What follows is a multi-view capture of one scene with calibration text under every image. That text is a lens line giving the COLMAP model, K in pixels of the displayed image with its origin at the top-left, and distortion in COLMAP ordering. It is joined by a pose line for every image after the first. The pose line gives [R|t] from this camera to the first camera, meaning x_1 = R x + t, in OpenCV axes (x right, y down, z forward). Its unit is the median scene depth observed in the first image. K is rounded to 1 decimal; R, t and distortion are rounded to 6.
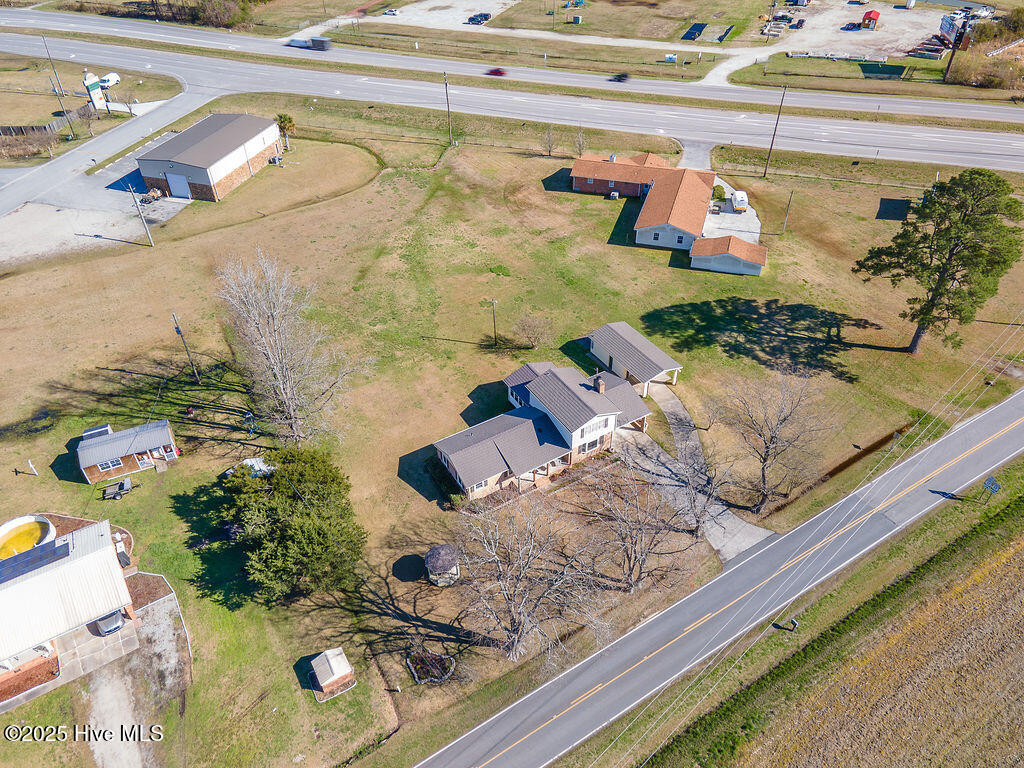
lens RADIAL K [[751.5, 0, 512.0], [0, 751.5, 384.0], [0, 0, 1]] dist [0.058423, -0.002462]
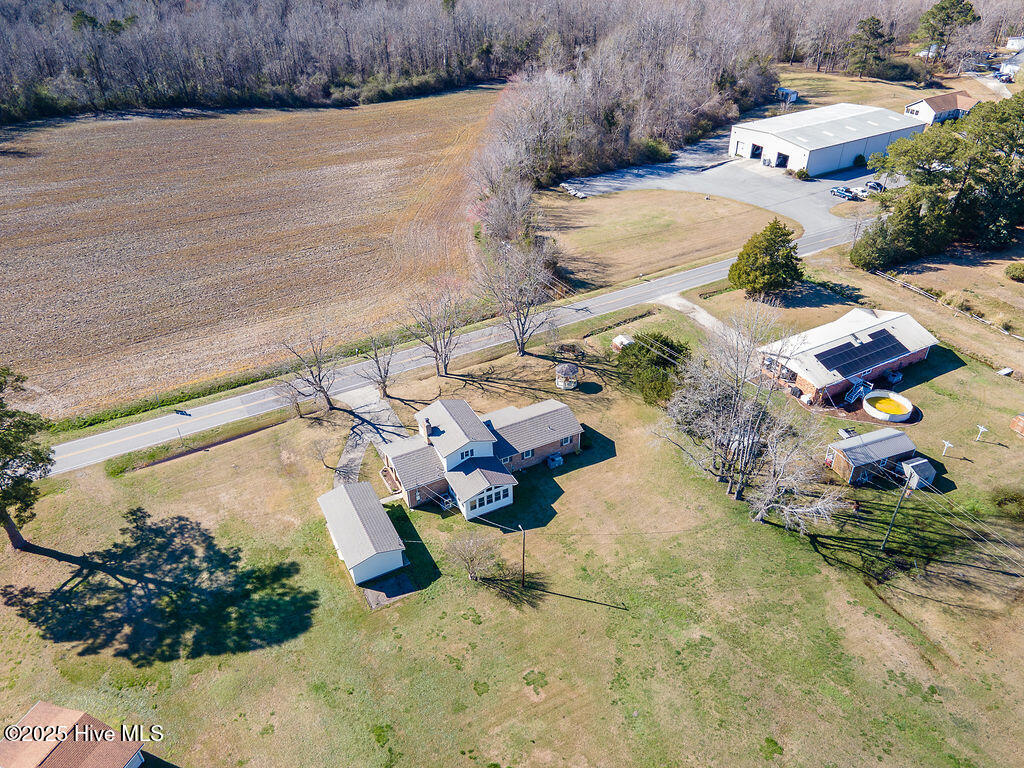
lens RADIAL K [[773.2, 0, 512.0], [0, 773.2, 384.0], [0, 0, 1]] dist [0.086330, 0.003796]
pose [[-0.997776, -0.007609, 0.066213, -0.058890], [0.060853, 0.301210, 0.951614, -0.841065], [-0.027185, 0.953527, -0.300077, 1.023877]]
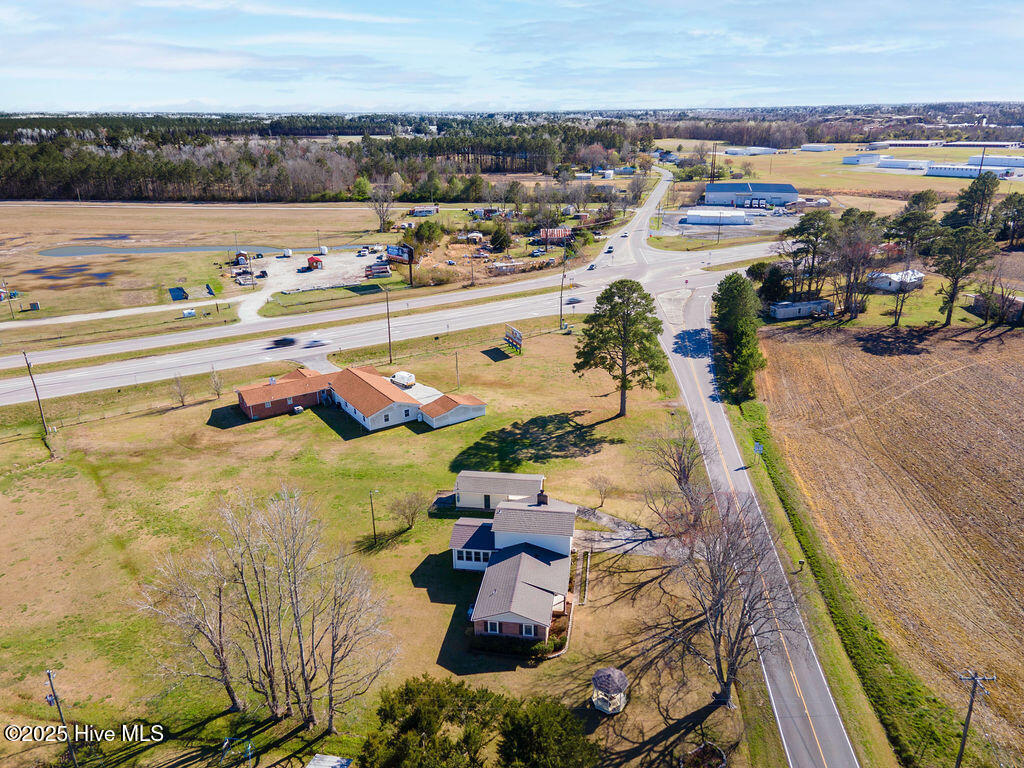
lens RADIAL K [[751.5, 0, 512.0], [0, 751.5, 384.0], [0, 0, 1]] dist [0.058423, -0.002462]
pose [[0.634726, -0.263708, 0.726348, -0.528820], [0.491924, 0.862791, -0.116628, -0.029029], [-0.595931, 0.431335, 0.677360, 0.178039]]
